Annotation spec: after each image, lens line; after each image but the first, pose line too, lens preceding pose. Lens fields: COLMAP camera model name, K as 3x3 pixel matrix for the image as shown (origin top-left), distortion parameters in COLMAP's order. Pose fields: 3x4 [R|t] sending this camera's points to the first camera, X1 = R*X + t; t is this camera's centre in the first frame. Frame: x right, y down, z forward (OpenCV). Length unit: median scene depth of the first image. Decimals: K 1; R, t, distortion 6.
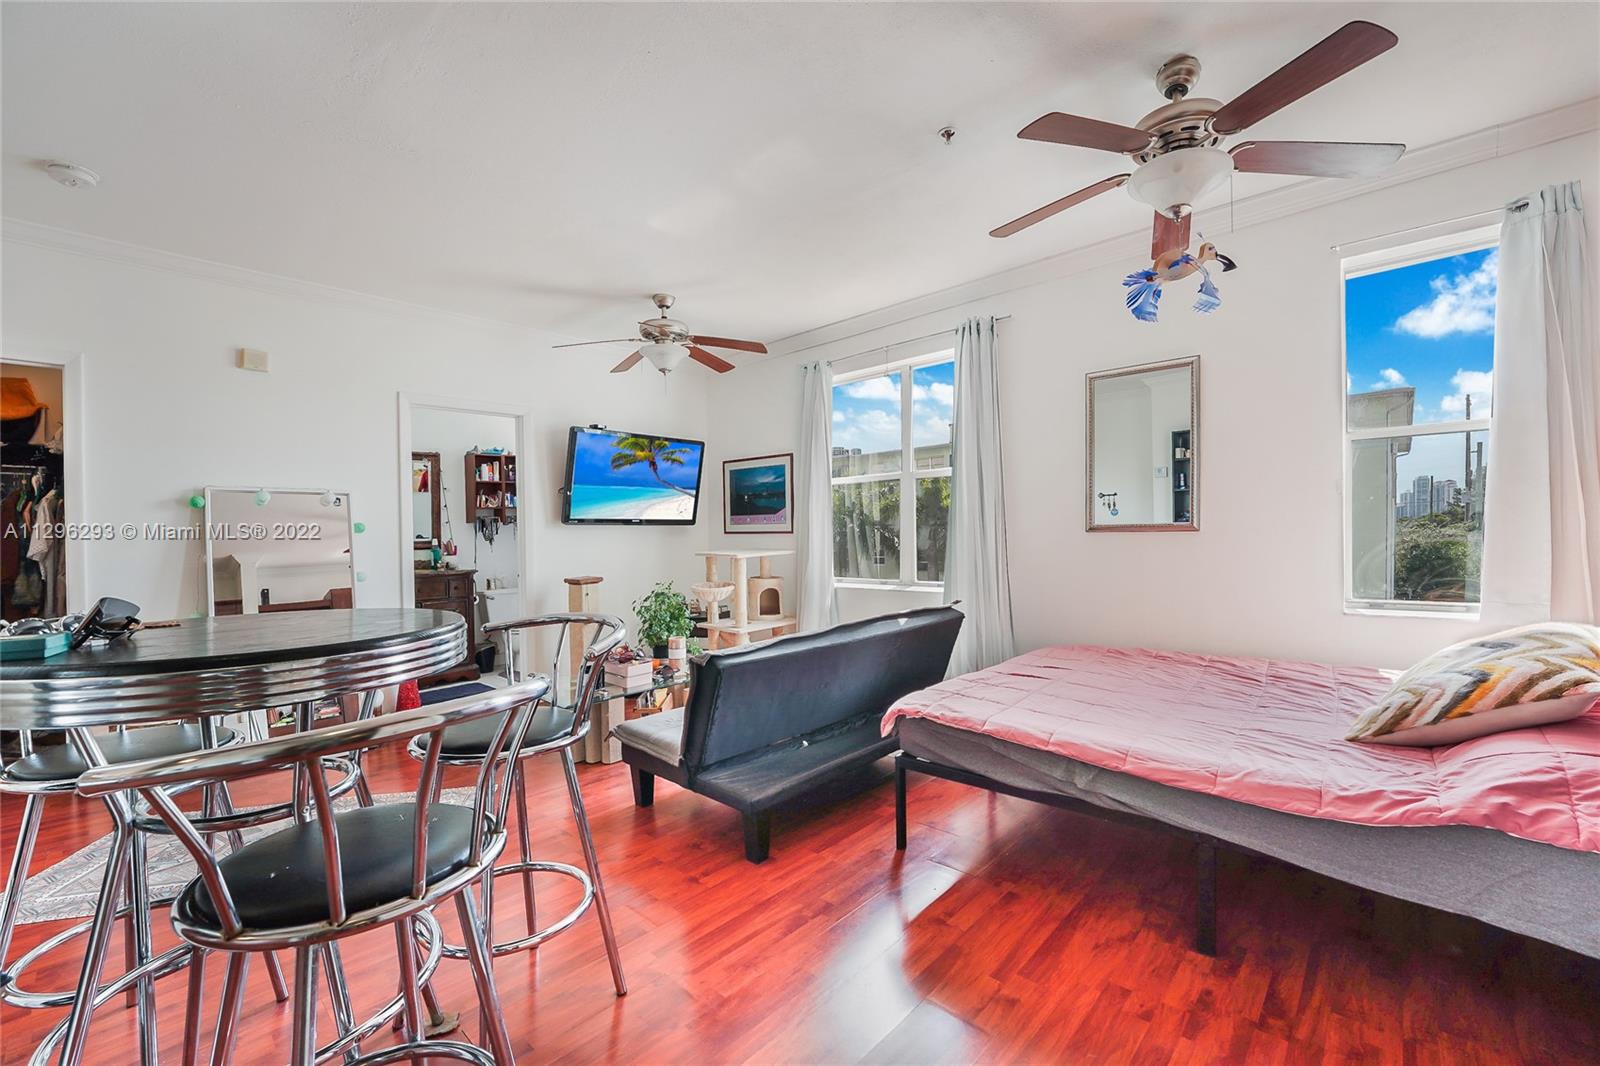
lens RADIAL K [[669.2, 0, 796.8], [0, 669.2, 531.5], [0, 0, 1]] dist [-0.034407, 0.000128]
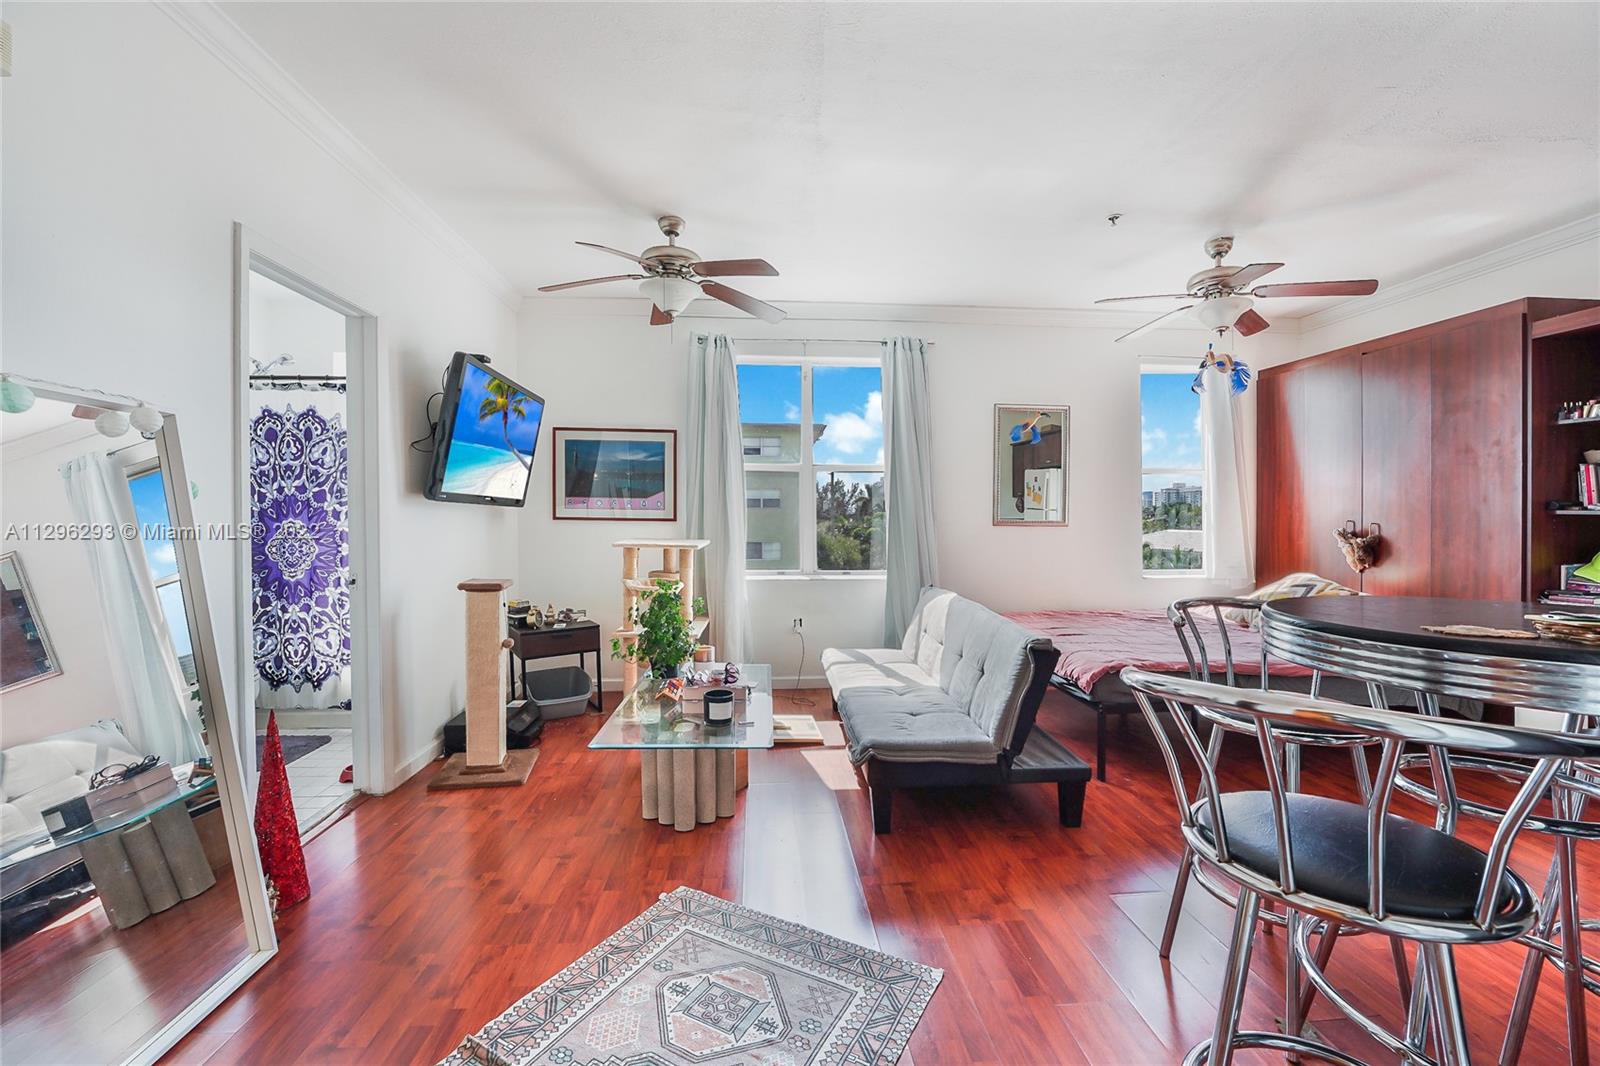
lens RADIAL K [[659.4, 0, 802.7], [0, 659.4, 524.8], [0, 0, 1]] dist [-0.014344, 0.000673]
pose [[0.678064, 0.011771, 0.734909, -0.536592], [-0.015537, 0.999878, -0.001680, 0.007764], [-0.734839, -0.010280, 0.678164, 0.277944]]
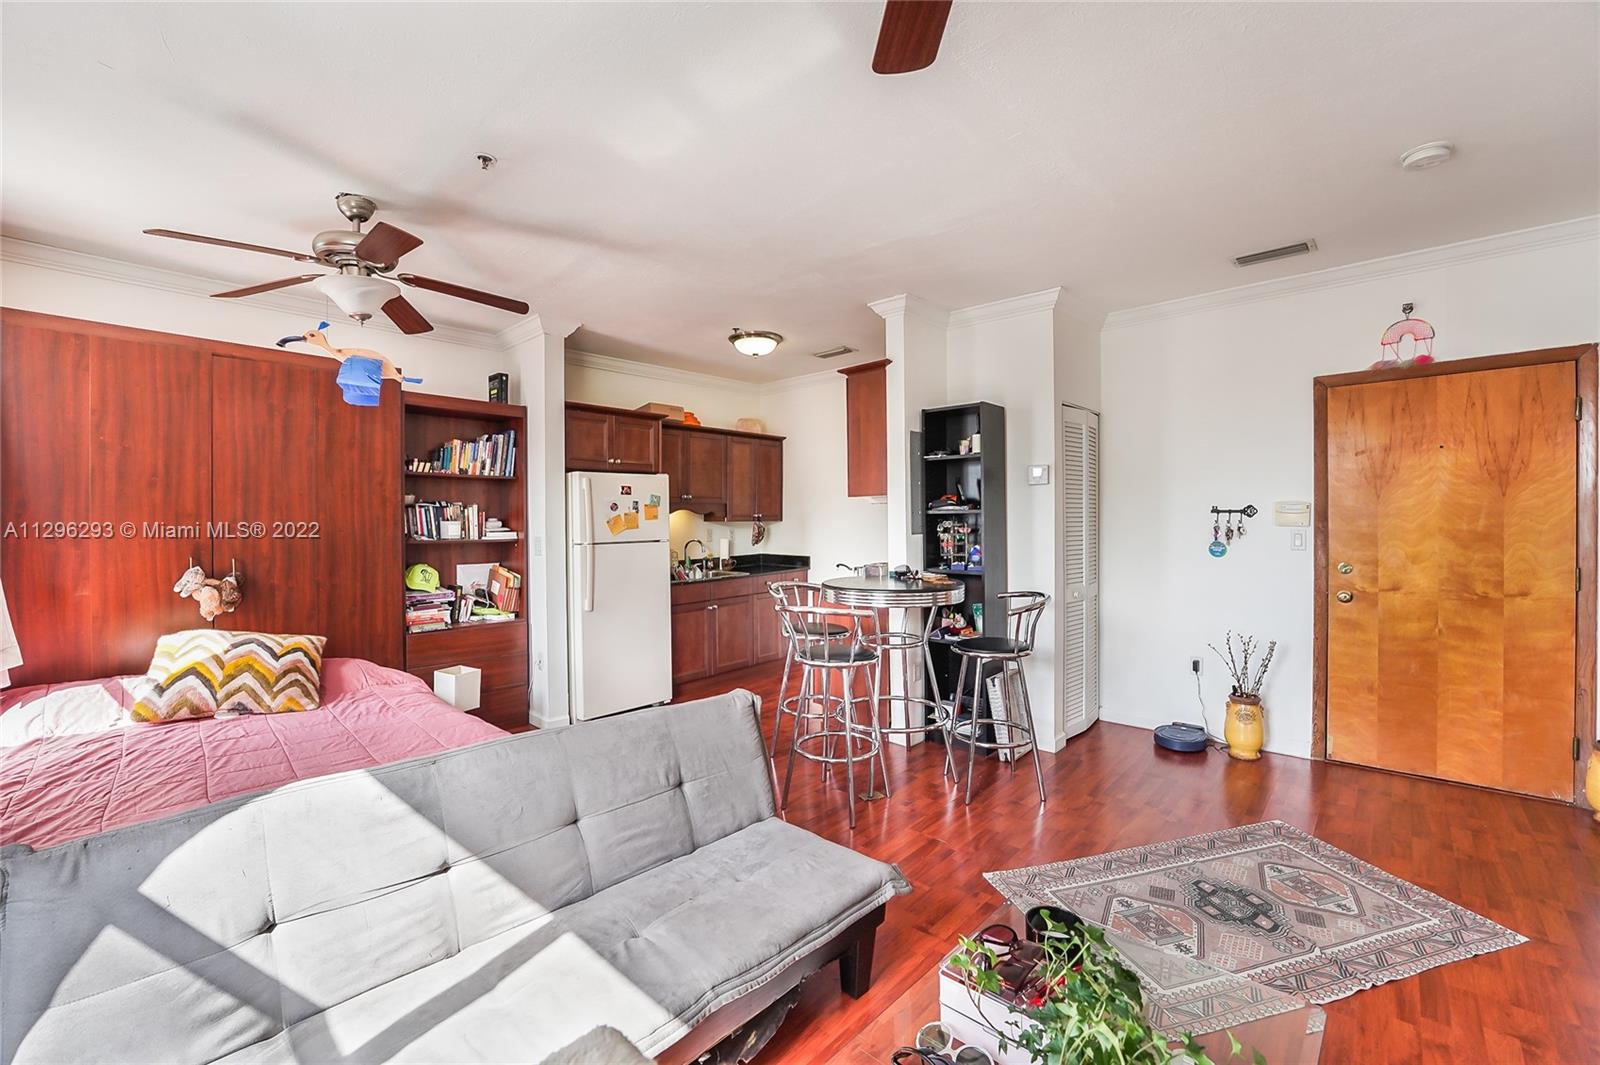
lens RADIAL K [[669.2, 0, 796.8], [0, 669.2, 531.0], [0, 0, 1]] dist [-0.034407, 0.000128]
pose [[-0.999766, 0.020686, 0.006294, -0.098662], [0.020771, 0.999689, 0.013807, -0.029229], [-0.006007, 0.013935, -0.999885, 0.952706]]
